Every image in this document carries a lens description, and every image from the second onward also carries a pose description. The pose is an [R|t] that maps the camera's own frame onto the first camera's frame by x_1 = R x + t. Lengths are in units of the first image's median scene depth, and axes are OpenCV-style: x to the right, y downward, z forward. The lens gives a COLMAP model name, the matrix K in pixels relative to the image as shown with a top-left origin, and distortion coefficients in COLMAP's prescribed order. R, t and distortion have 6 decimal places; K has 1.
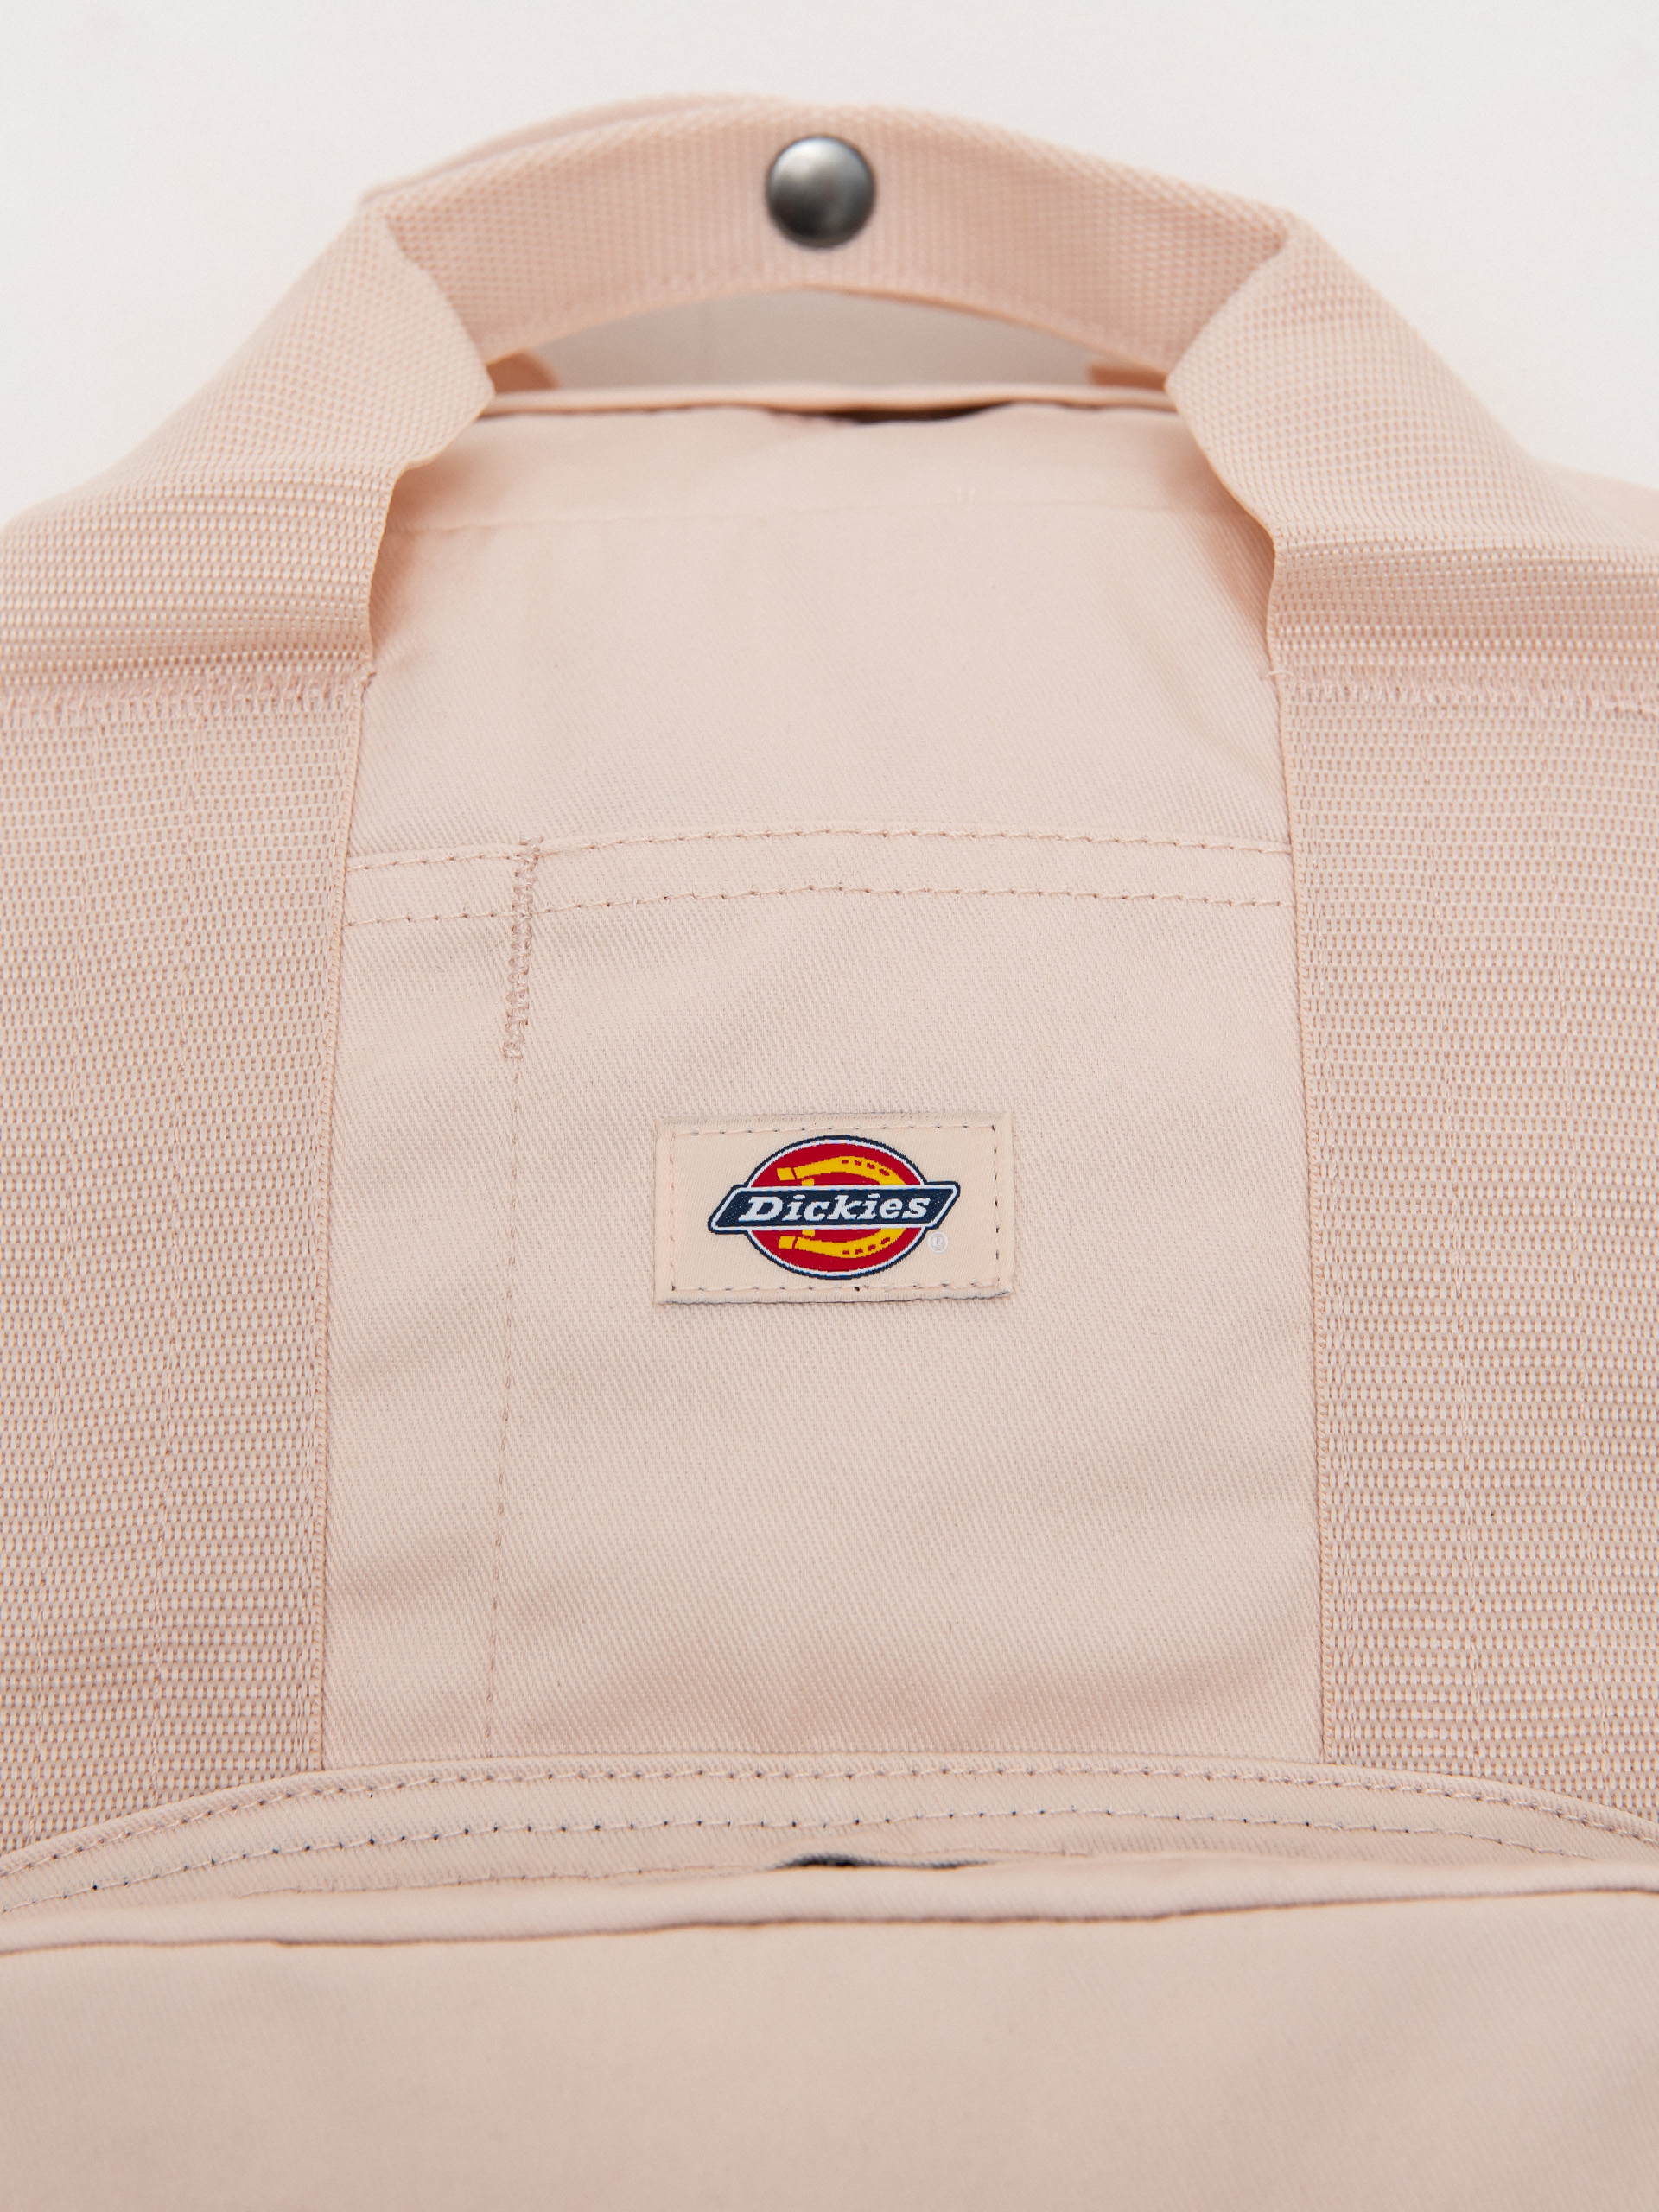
lens RADIAL K [[4237.3, 0, 812.0], [0, 4237.3, 1109.5], [0, 0, 1]] dist [0.297963, 0.000000]
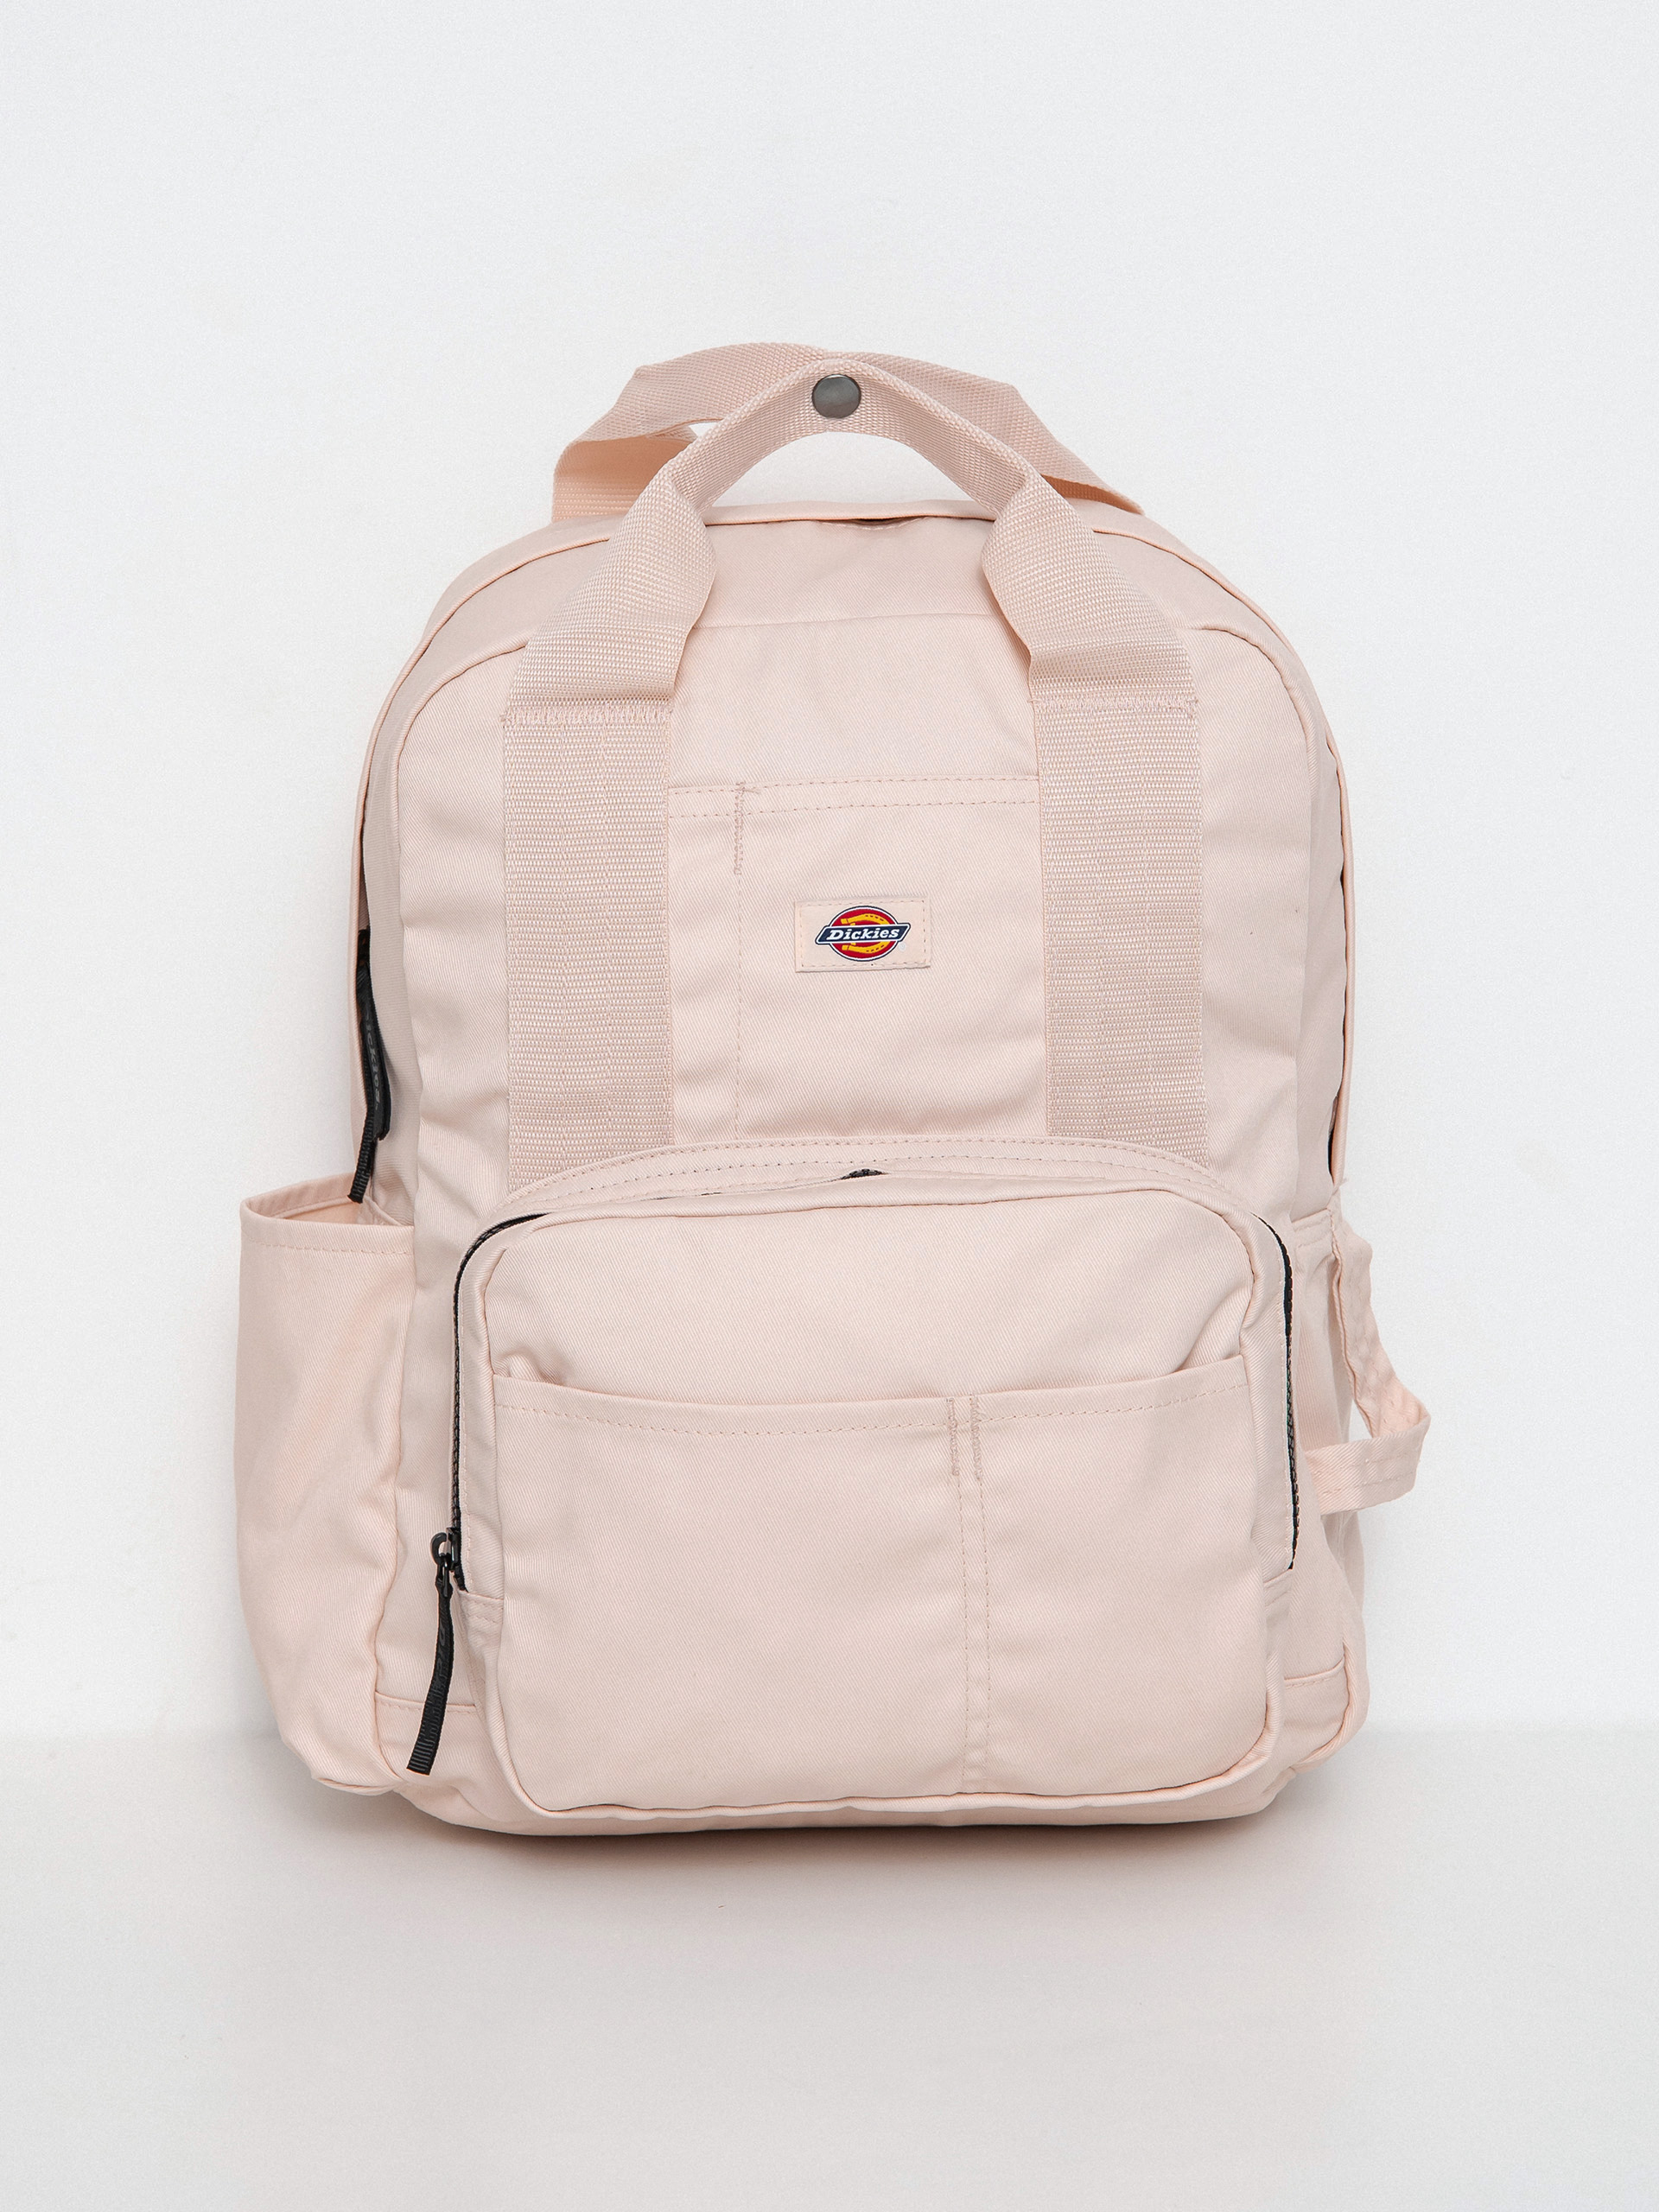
lens RADIAL K [[4237.3, 0, 831.2], [0, 4237.3, 1107.8], [0, 0, 1]] dist [0.297963, 0.000000]
pose [[0.999813, -0.018347, -0.006161, -0.000155], [0.019060, 0.988682, 0.148811, -0.255322], [0.003361, -0.148900, 0.988846, -1.582026]]
